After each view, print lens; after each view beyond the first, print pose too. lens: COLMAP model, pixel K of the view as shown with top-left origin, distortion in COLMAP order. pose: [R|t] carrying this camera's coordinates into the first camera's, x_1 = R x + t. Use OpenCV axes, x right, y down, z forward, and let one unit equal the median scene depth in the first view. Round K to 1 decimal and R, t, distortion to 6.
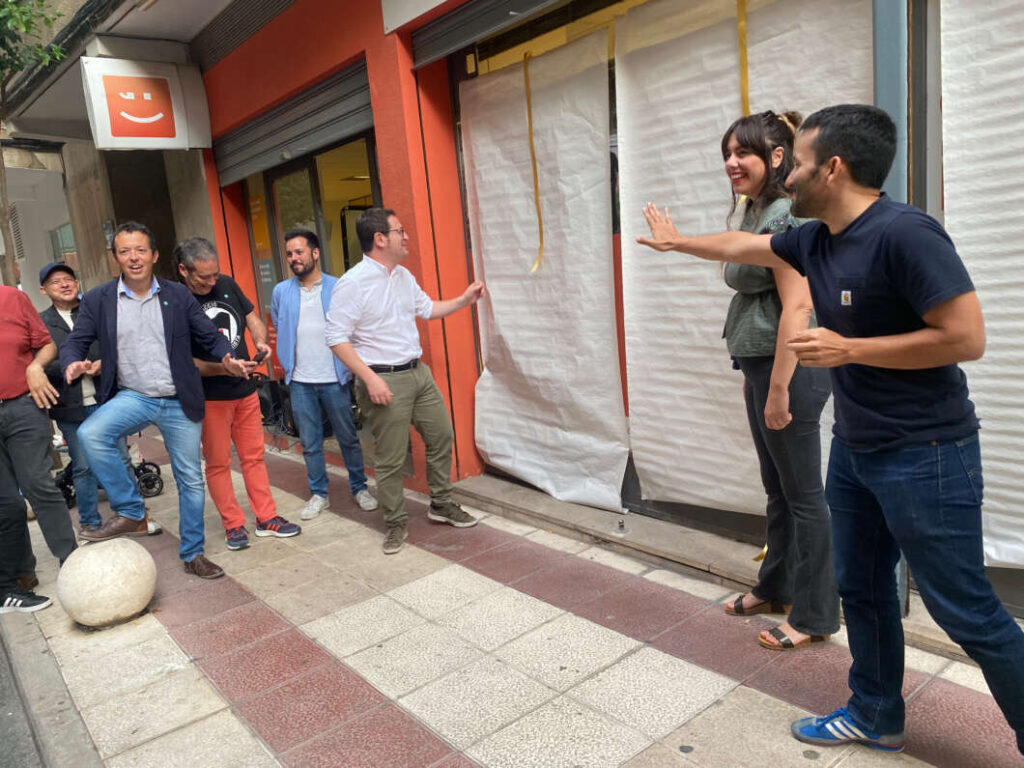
lens RADIAL K [[774.5, 0, 505.5], [0, 774.5, 391.0], [0, 0, 1]] dist [0.044571, -0.050304]
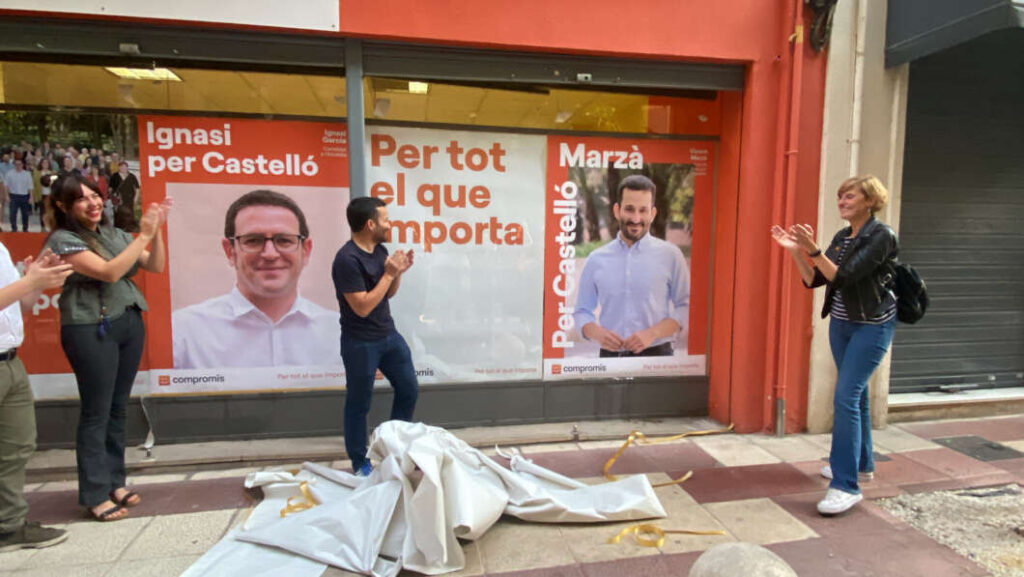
lens RADIAL K [[509.4, 0, 506.9], [0, 509.4, 285.8], [0, 0, 1]] dist [0.007092, -0.011777]
pose [[0.471340, 0.044290, 0.880839, -0.363426], [0.104647, 0.988874, -0.105719, 0.054280], [-0.875721, 0.142006, 0.461461, 0.051344]]
